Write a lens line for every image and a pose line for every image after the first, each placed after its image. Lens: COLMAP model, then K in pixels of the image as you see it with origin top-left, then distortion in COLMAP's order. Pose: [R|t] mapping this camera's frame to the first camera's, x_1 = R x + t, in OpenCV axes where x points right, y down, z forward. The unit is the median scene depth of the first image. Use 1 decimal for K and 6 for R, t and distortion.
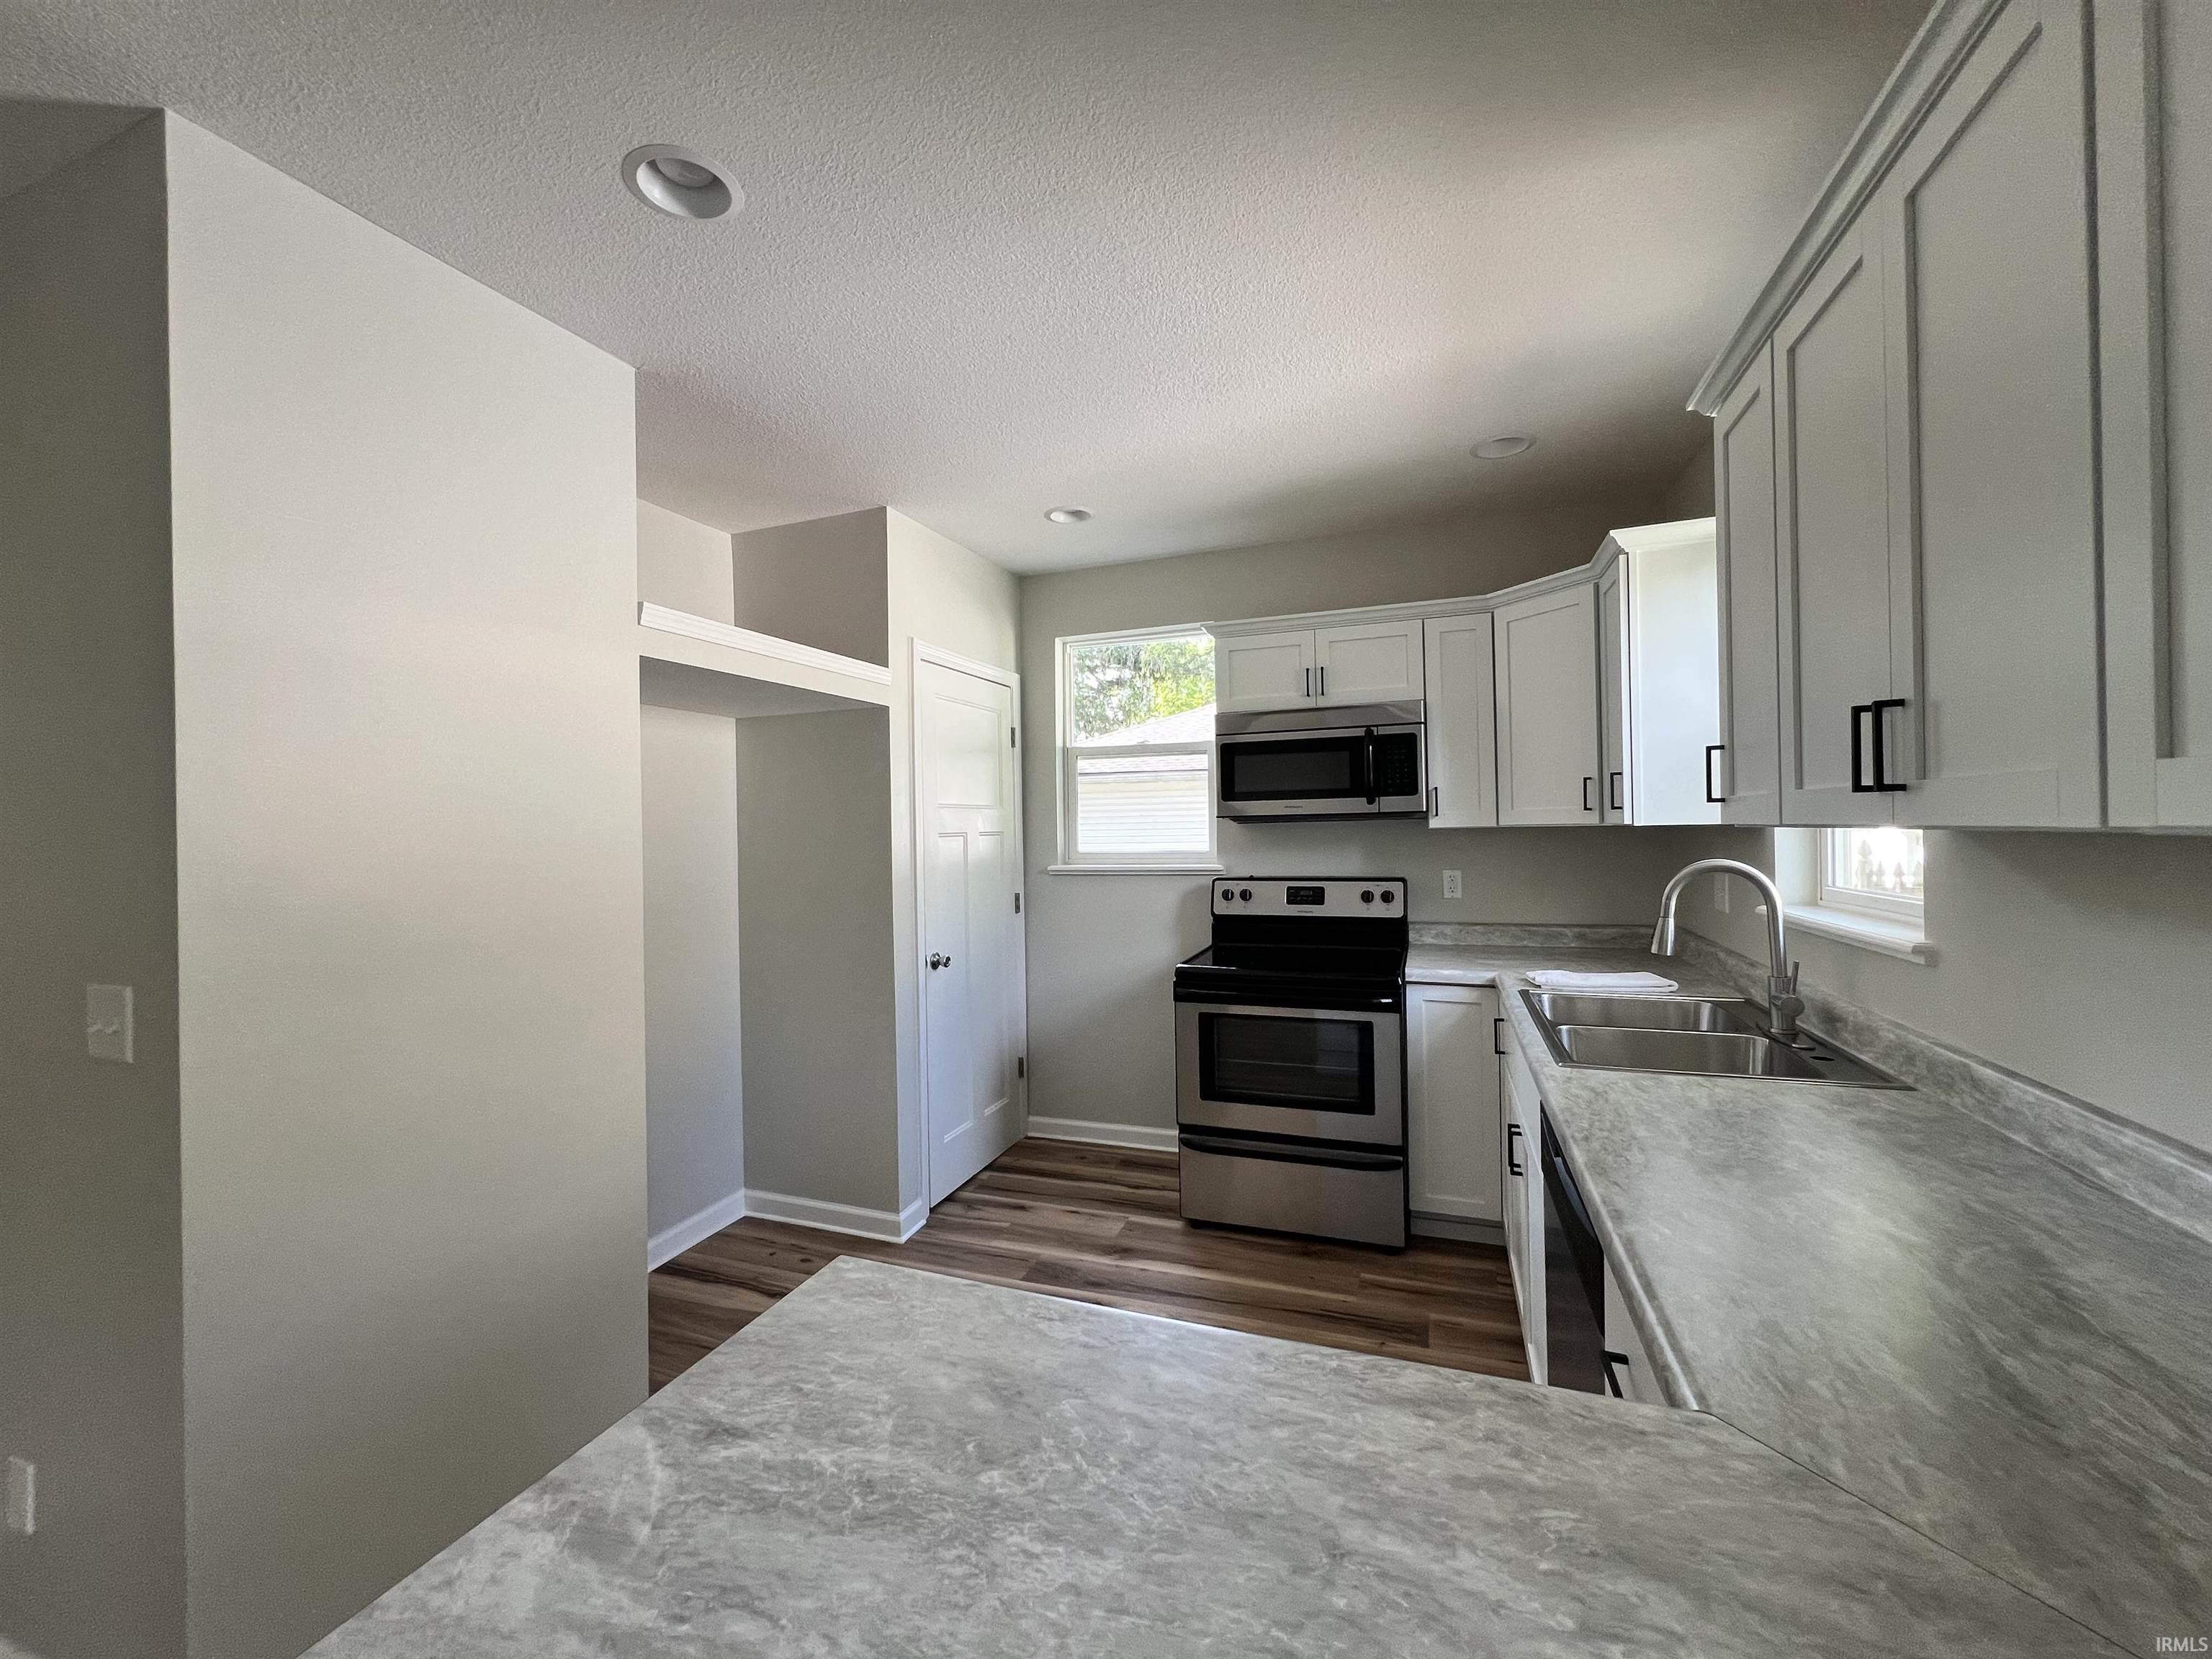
lens RADIAL K [[893.5, 0, 1103.5], [0, 893.5, 826.0], [0, 0, 1]] dist [-0.002503, 0.000466]
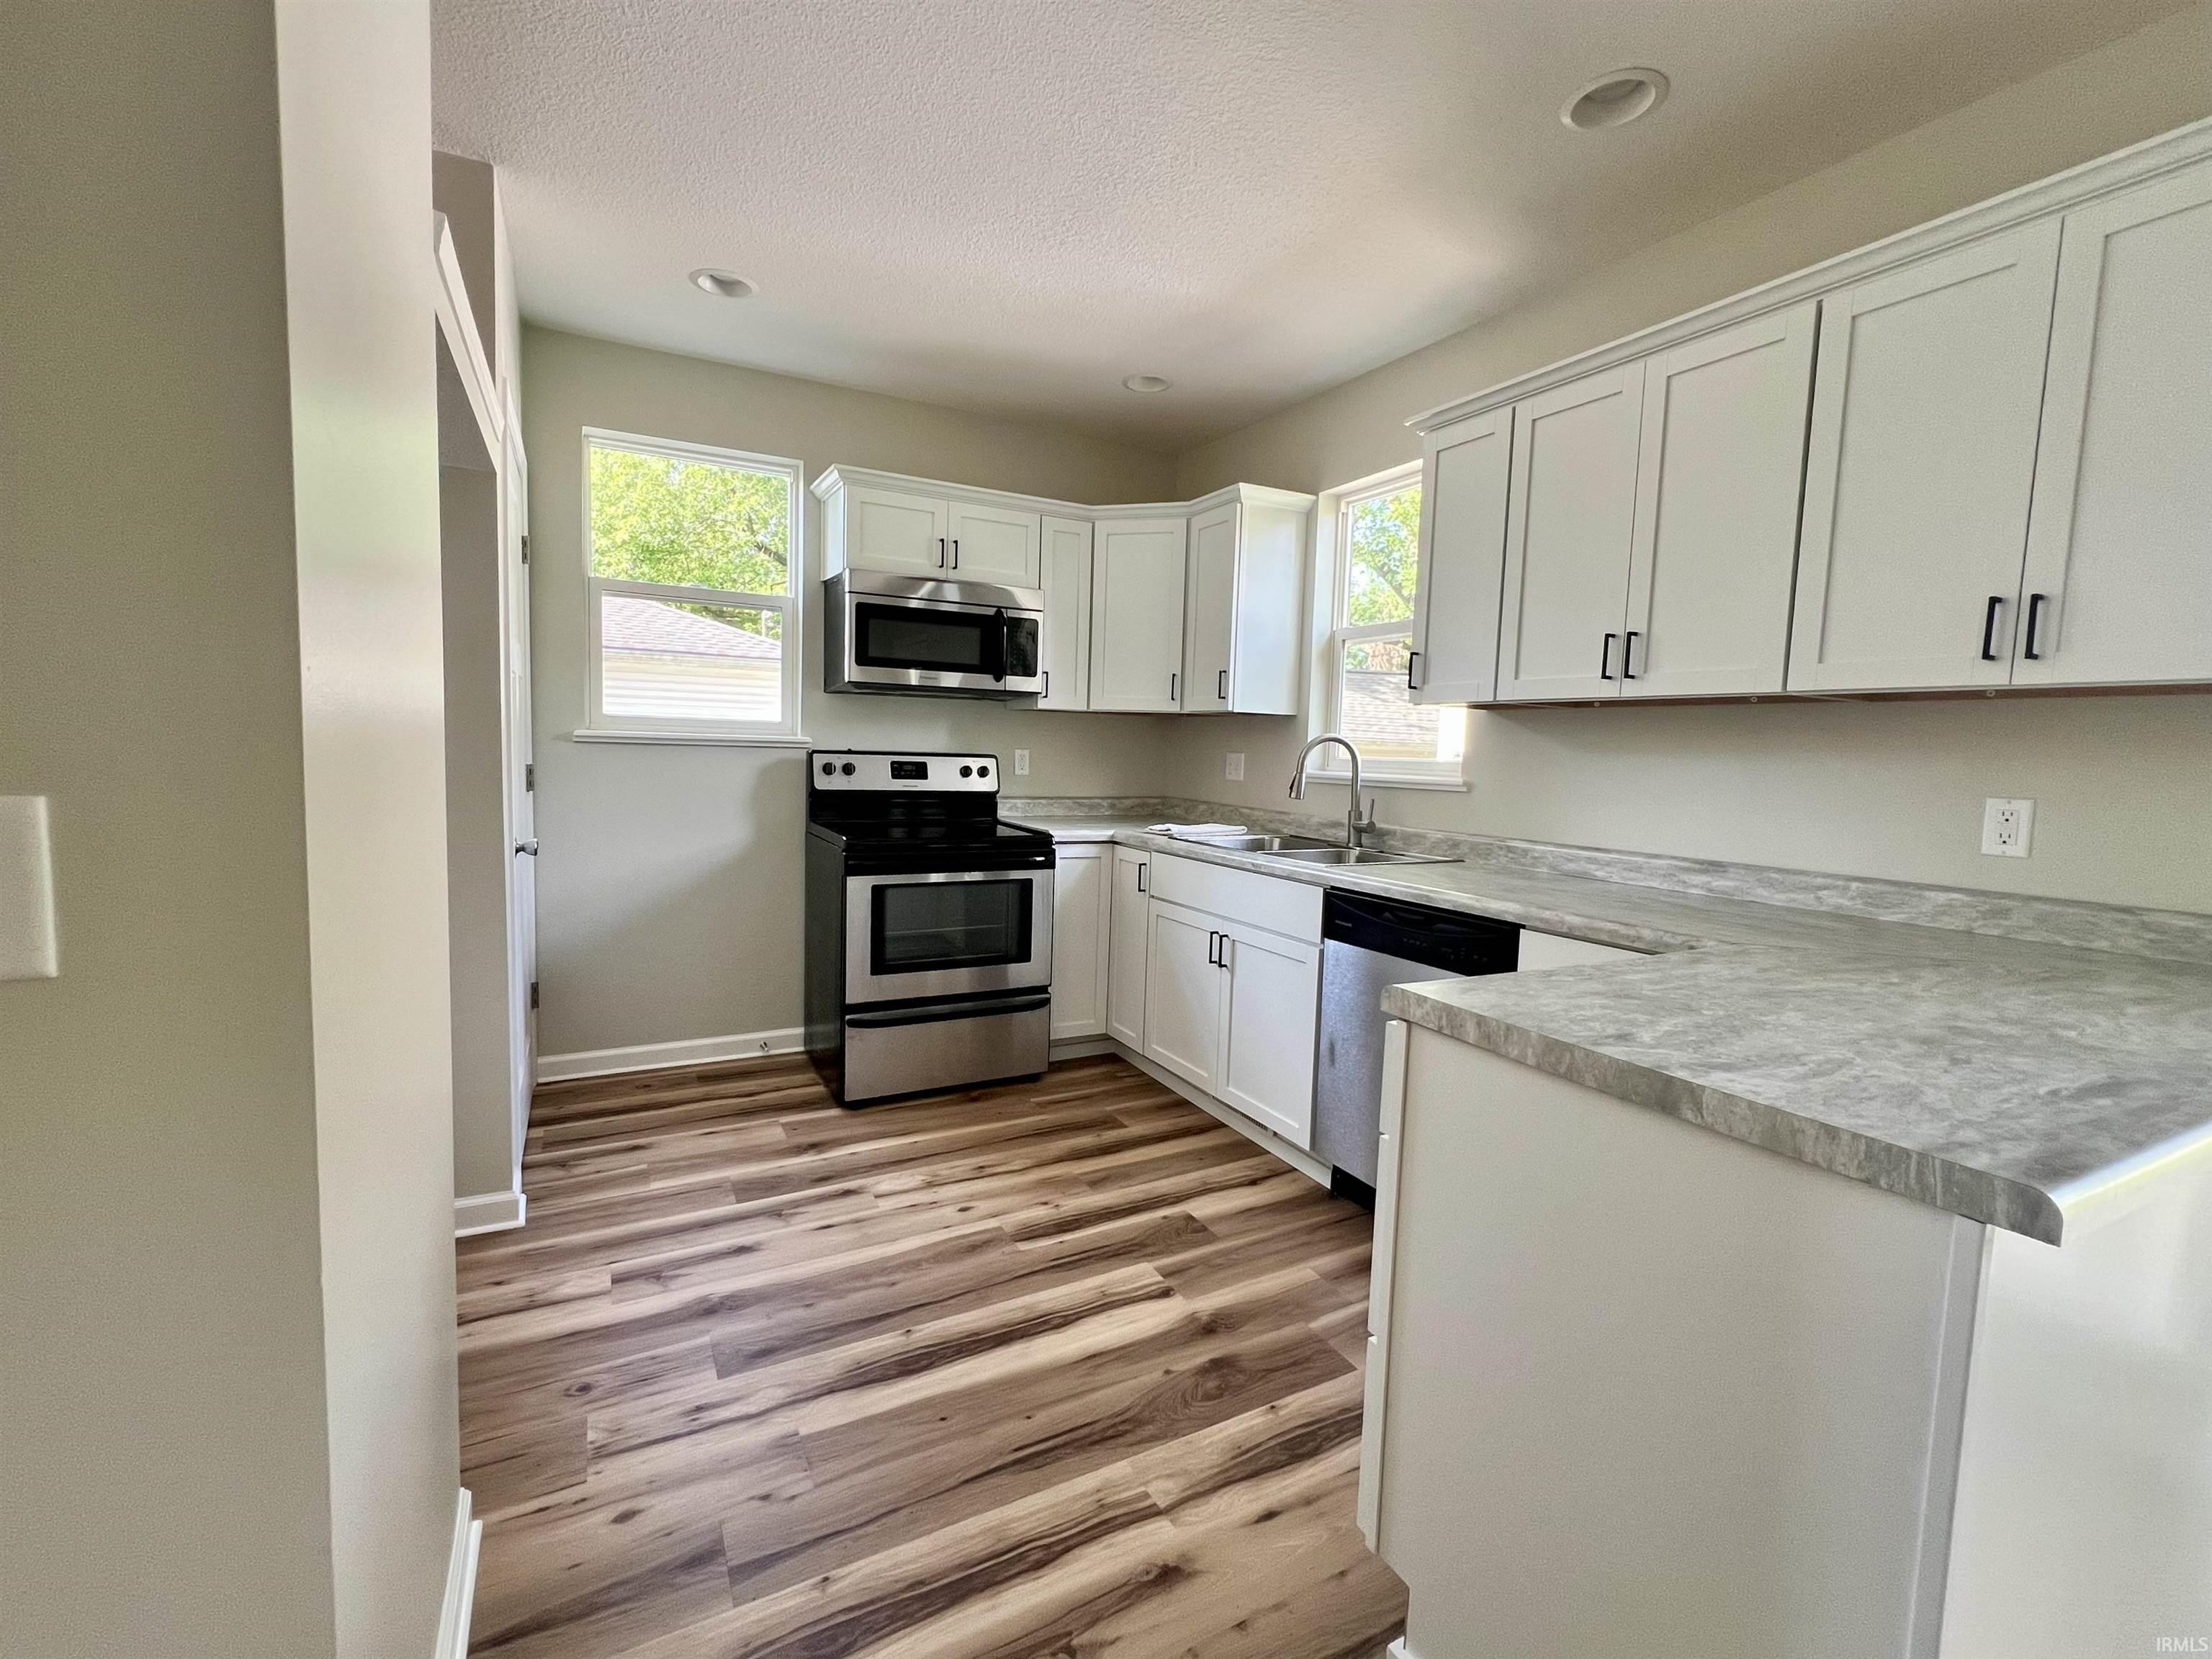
lens RADIAL K [[957.9, 0, 1109.3], [0, 957.9, 824.1], [0, 0, 1]] dist [-0.002027, 0.000108]
pose [[0.658270, -0.021297, 0.752480, -0.473158], [-0.045160, 0.996682, 0.067715, 0.061147], [-0.751426, -0.078557, 0.655124, 0.142602]]
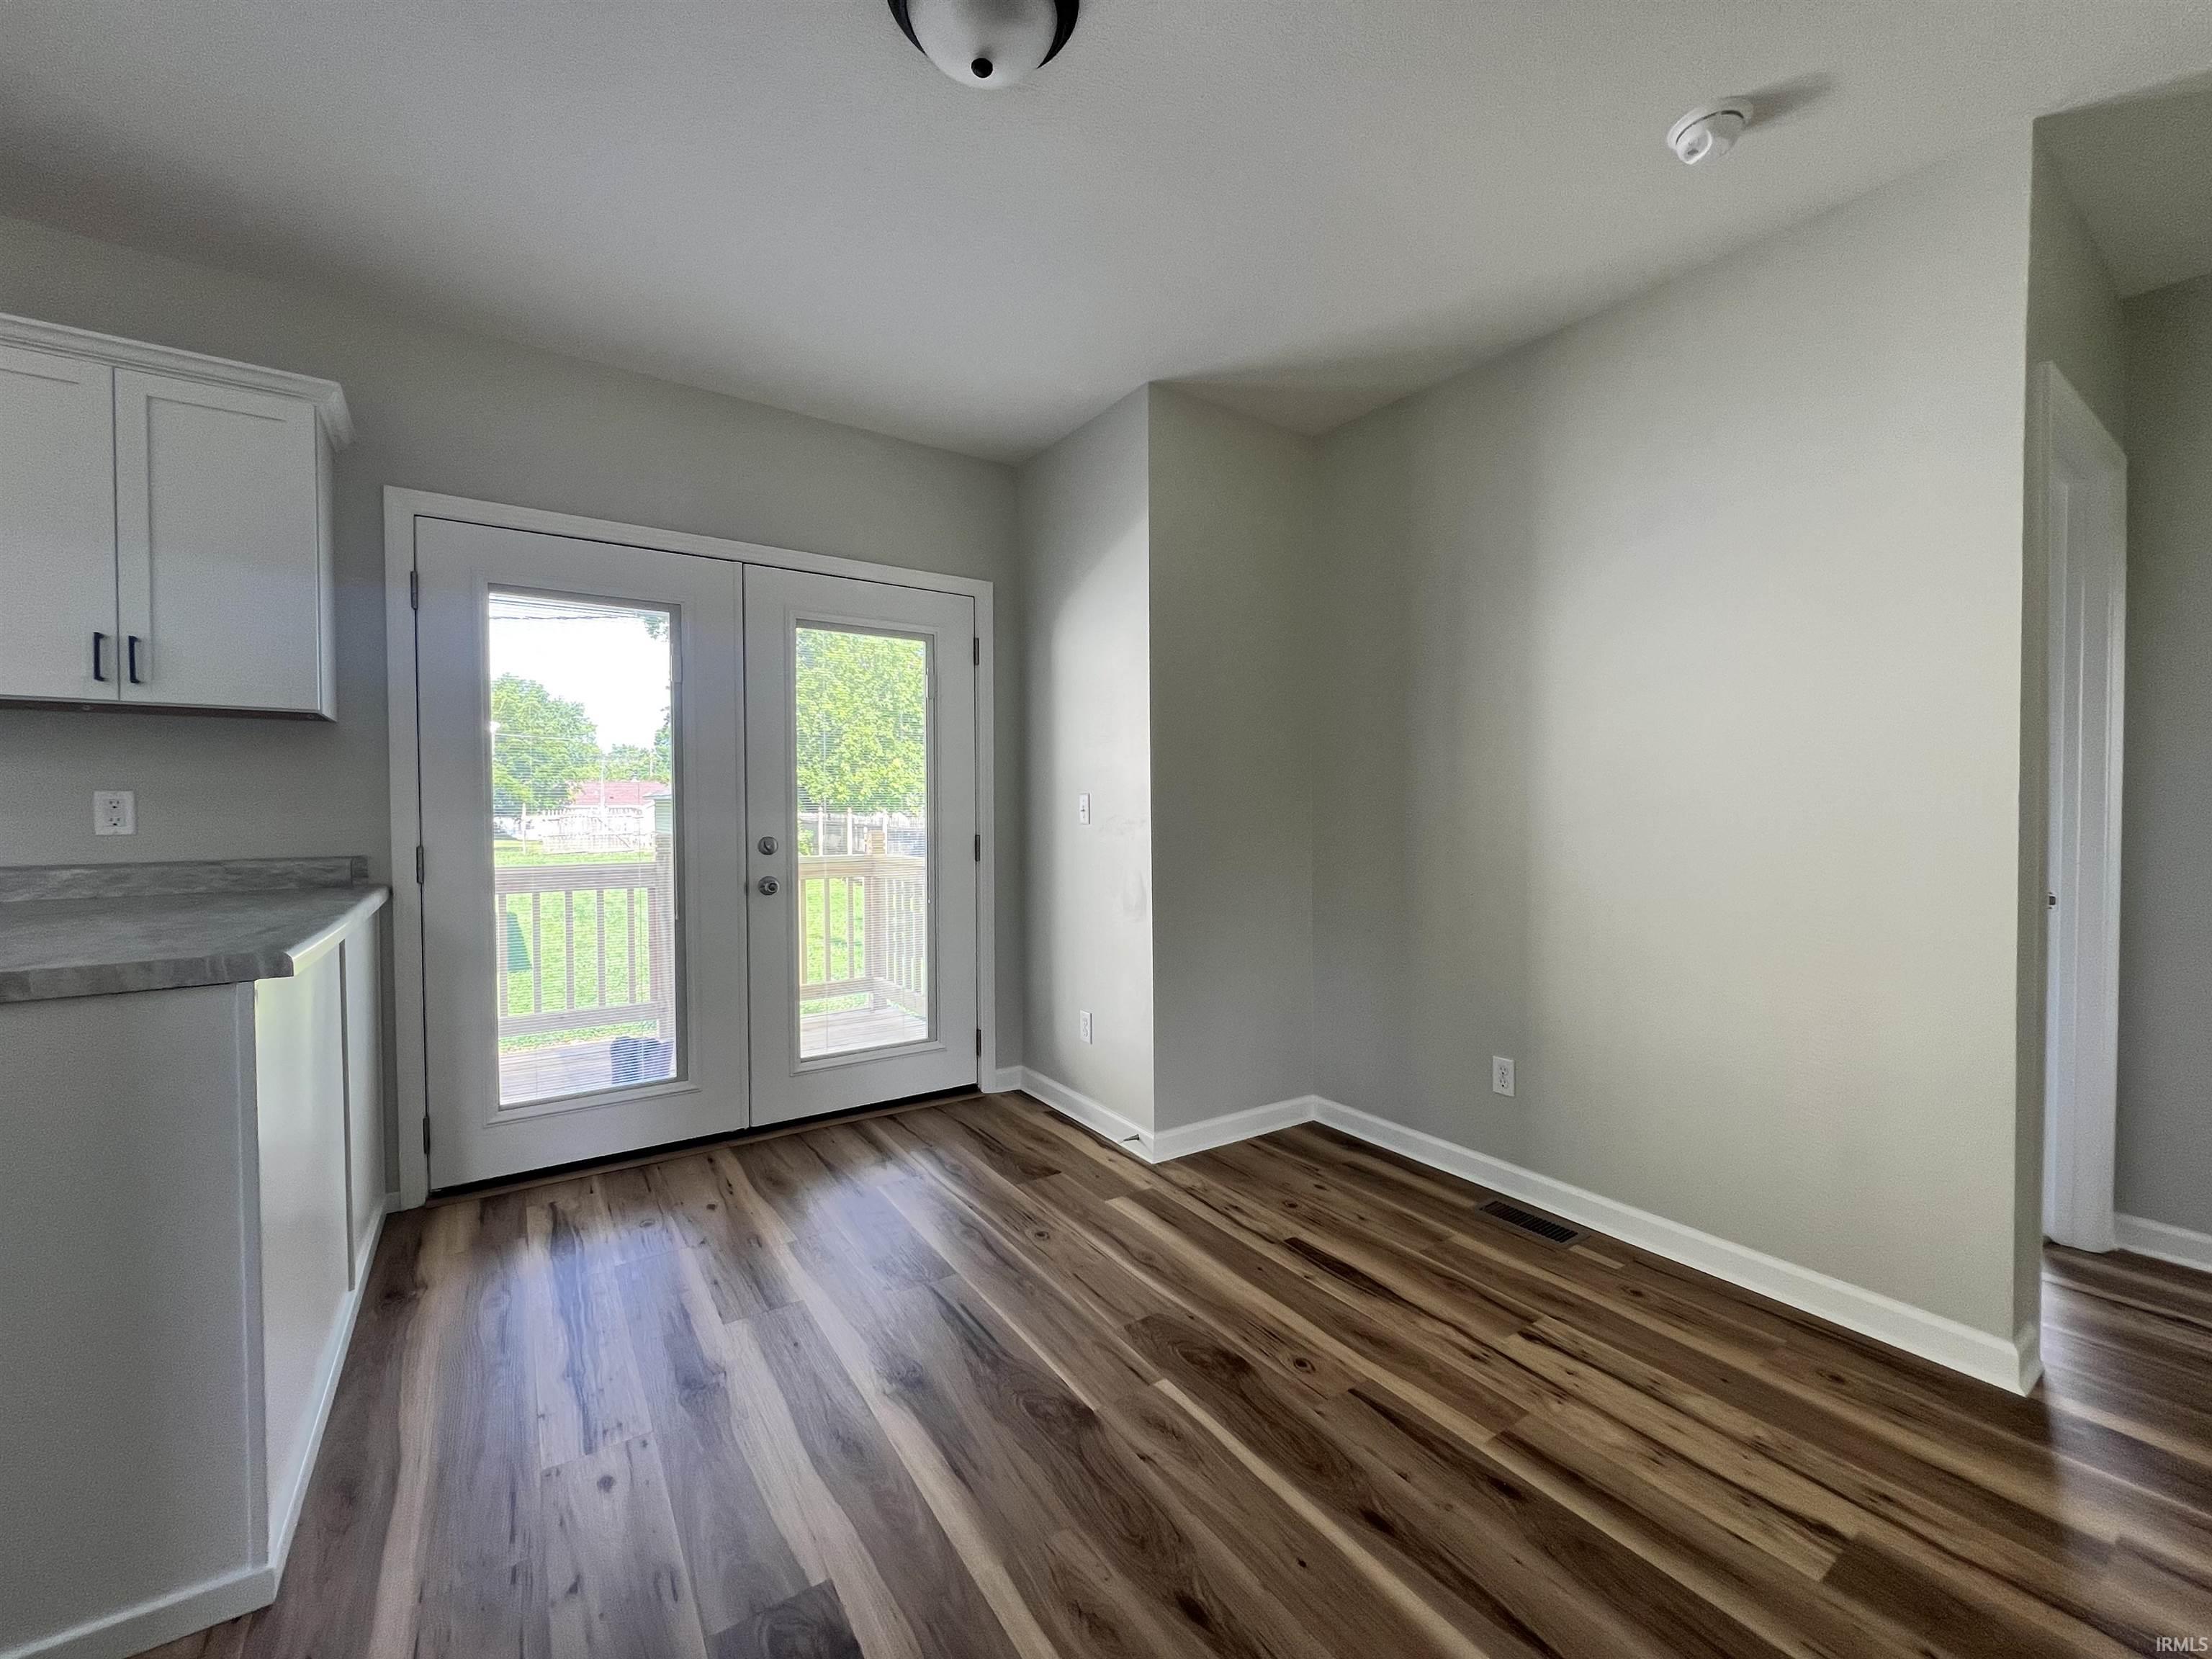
lens RADIAL K [[893.5, 0, 1103.5], [0, 893.5, 826.0], [0, 0, 1]] dist [-0.002503, 0.000466]
pose [[-0.814536, 0.015201, 0.579914, -0.718090], [0.023165, 0.999712, 0.006331, 0.102703], [-0.579650, 0.018591, -0.814653, 0.236012]]
